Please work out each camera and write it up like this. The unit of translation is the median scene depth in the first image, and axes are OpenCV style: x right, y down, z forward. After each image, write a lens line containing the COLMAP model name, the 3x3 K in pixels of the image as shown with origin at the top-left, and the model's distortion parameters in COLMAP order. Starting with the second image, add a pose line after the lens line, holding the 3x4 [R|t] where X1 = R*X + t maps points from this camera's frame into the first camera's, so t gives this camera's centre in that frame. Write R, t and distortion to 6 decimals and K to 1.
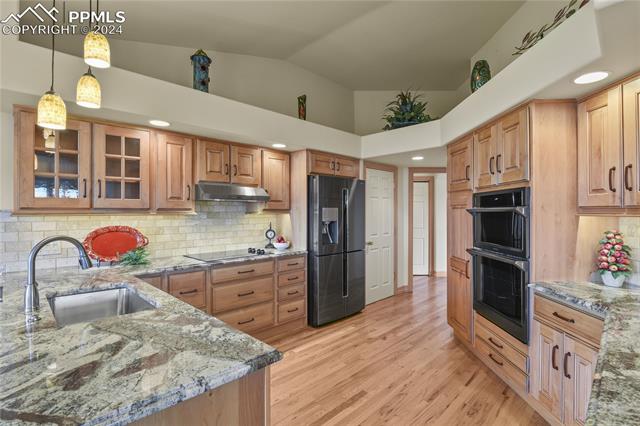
lens RADIAL K [[312.5, 0, 324.6], [0, 312.5, 212.2], [0, 0, 1]] dist [-0.011338, -0.005035]
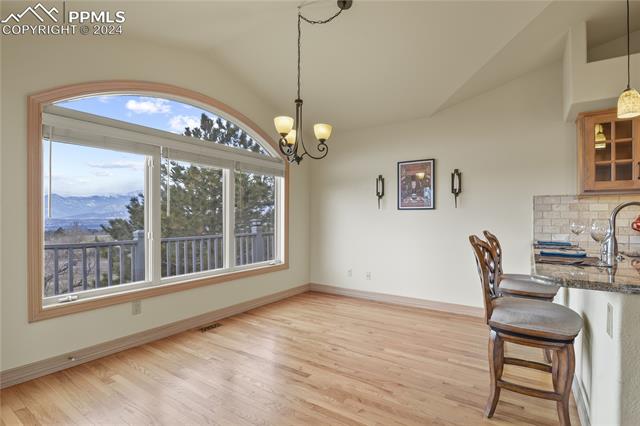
lens RADIAL K [[312.5, 0, 321.8], [0, 312.5, 219.2], [0, 0, 1]] dist [-0.011338, -0.005035]
pose [[0.182475, 0.007025, -0.983185, 0.080097], [-0.004295, 0.999971, 0.006347, 0.085461], [0.983201, 0.003065, 0.182500, -0.277472]]
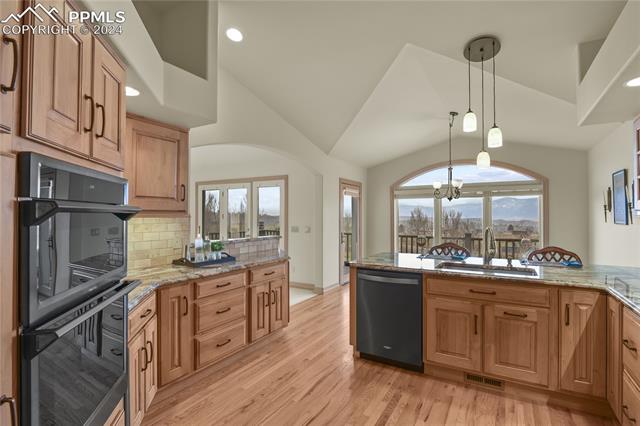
lens RADIAL K [[312.5, 0, 318.7], [0, 312.5, 213.0], [0, 0, 1]] dist [-0.011338, -0.005035]
pose [[-0.969211, -0.001573, -0.246229, 0.366591], [0.000350, 0.999970, -0.007764, 0.006985], [0.246233, -0.007611, -0.969181, 1.503458]]
